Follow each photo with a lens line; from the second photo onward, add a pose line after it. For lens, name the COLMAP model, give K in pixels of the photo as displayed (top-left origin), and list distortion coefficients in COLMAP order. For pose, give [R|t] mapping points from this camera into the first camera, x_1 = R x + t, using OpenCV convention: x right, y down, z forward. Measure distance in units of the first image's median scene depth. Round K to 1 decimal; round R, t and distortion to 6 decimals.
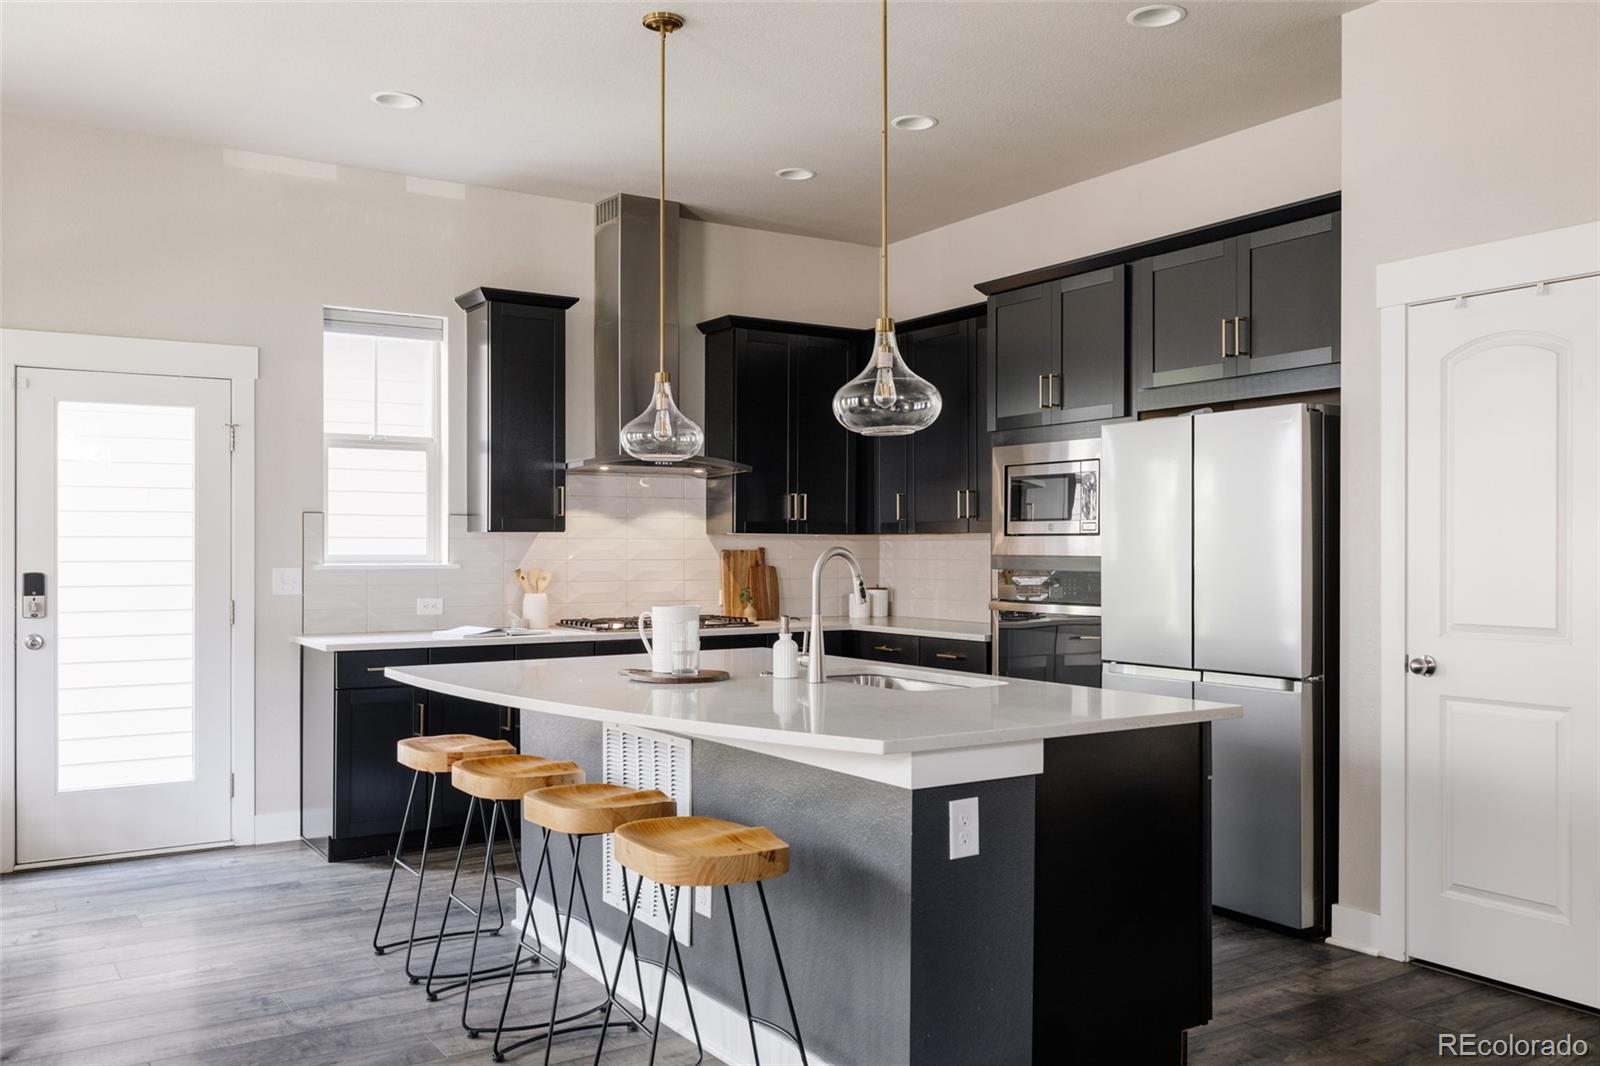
lens RADIAL K [[1323.5, 0, 824.8], [0, 1323.5, 540.4], [0, 0, 1]] dist [-0.003707, -0.009527]
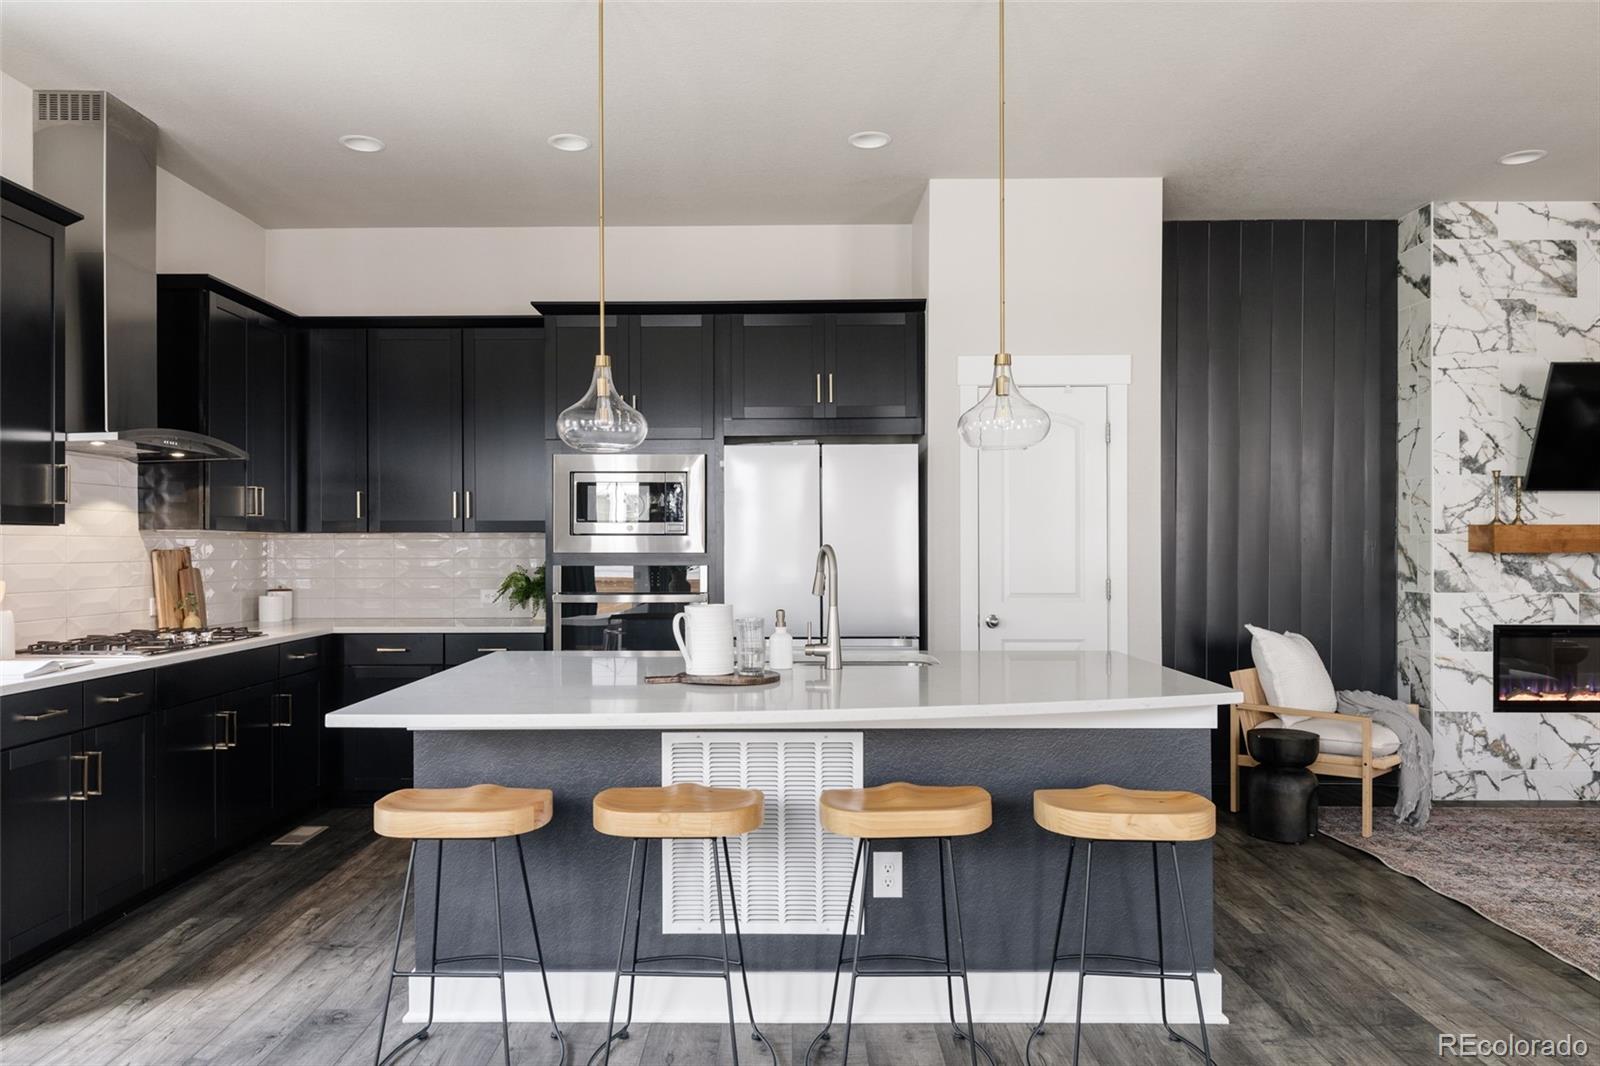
lens RADIAL K [[1043.6, 0, 780.6], [0, 1043.6, 544.6], [0, 0, 1]] dist [0.013665, -0.017049]
pose [[0.569897, -0.000773, 0.821715, -0.464037], [-0.002497, 0.999993, 0.002672, 0.001688], [-0.821712, -0.003574, 0.569892, 0.344001]]
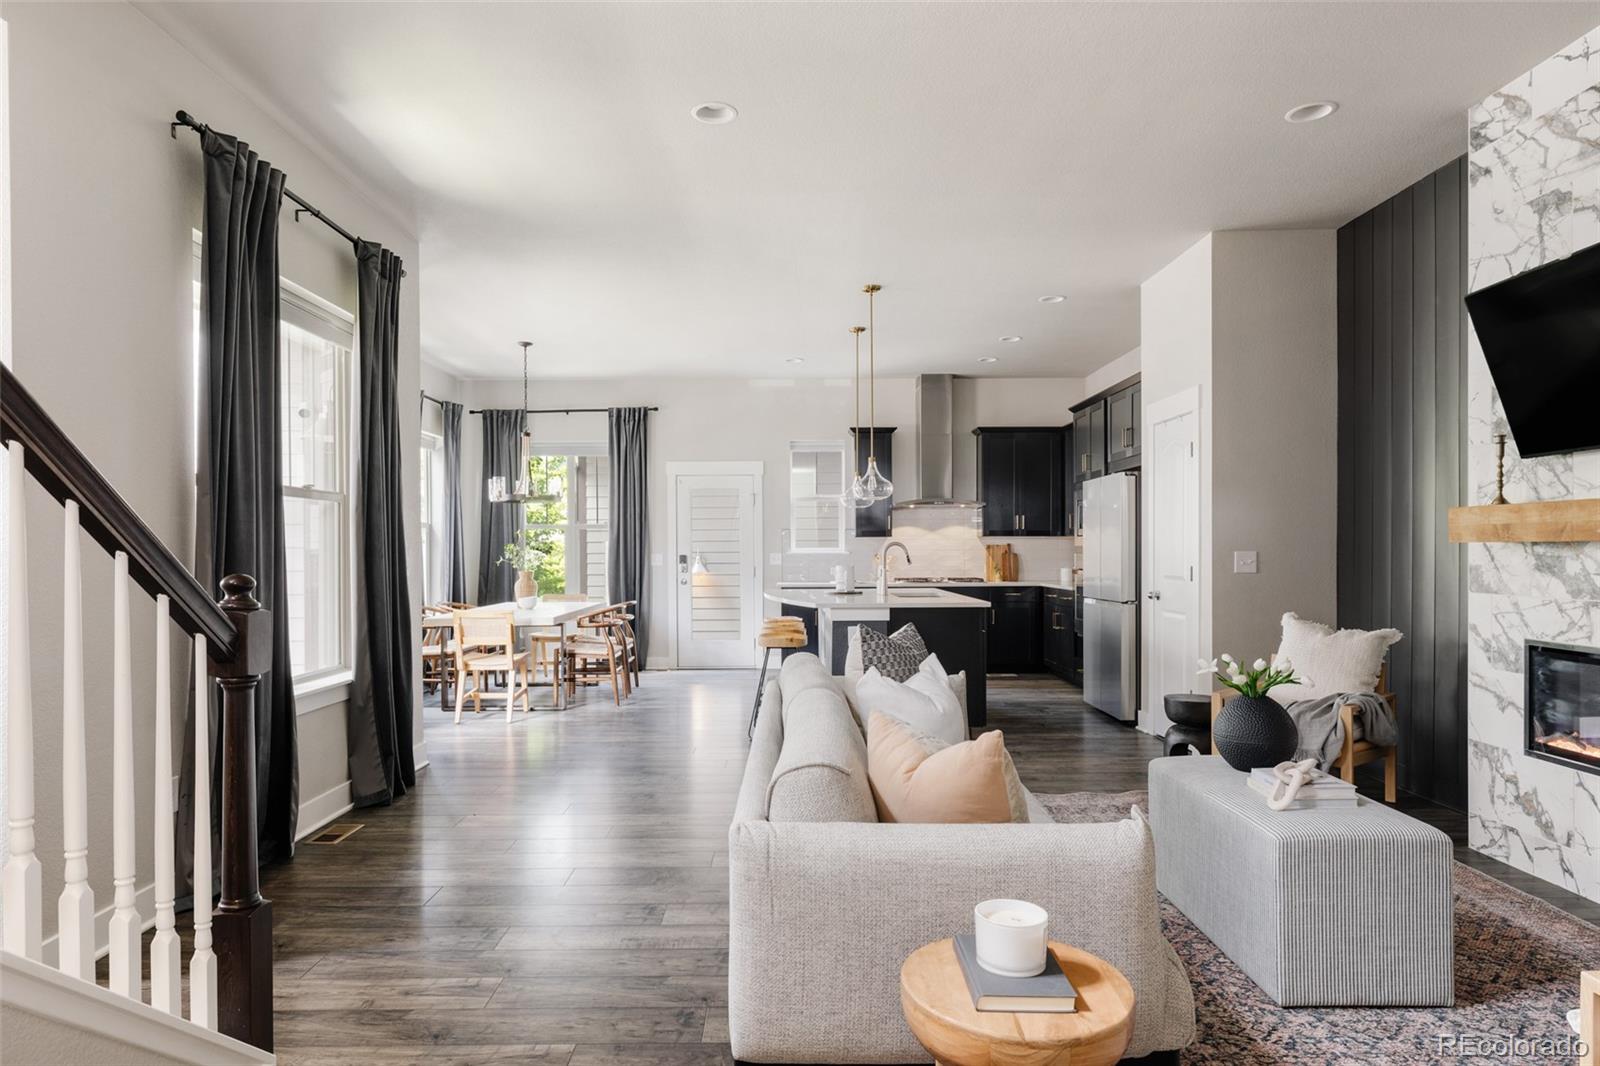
lens RADIAL K [[961.8, 0, 809.6], [0, 961.8, 550.0], [0, 0, 1]] dist [-0.008621, 0.002367]
pose [[0.843430, -0.004927, -0.537216, 0.547048], [0.008533, 0.999955, 0.004226, 0.007731], [0.537171, -0.008149, 0.843434, -0.400848]]
